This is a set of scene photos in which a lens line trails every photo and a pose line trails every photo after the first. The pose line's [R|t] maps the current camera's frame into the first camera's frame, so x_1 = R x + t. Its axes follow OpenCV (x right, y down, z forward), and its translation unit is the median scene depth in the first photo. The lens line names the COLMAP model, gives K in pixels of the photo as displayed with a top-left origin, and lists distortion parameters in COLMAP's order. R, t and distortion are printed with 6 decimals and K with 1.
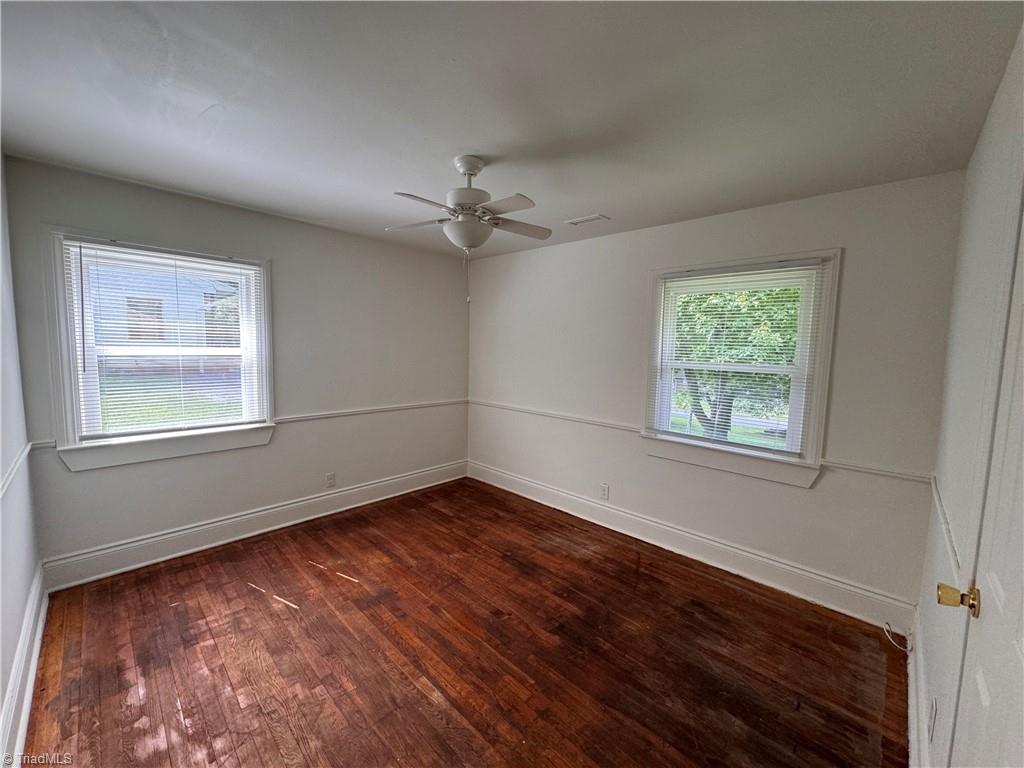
lens RADIAL K [[407.7, 0, 510.6], [0, 407.7, 383.5], [0, 0, 1]] dist [-0.003319, 0.000407]
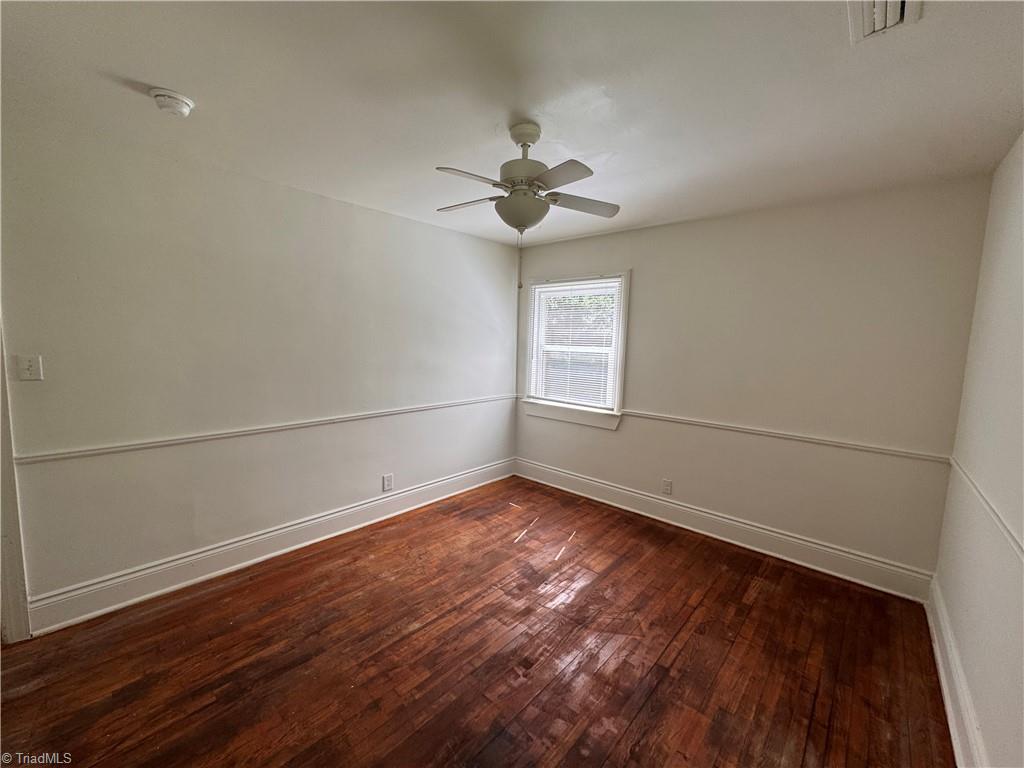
lens RADIAL K [[407.7, 0, 510.6], [0, 407.7, 383.5], [0, 0, 1]] dist [-0.003319, 0.000407]
pose [[0.029571, 0.080374, -0.996326, 0.593957], [-0.117462, 0.990135, 0.076388, -0.040100], [0.992637, 0.114771, 0.038720, 0.706712]]
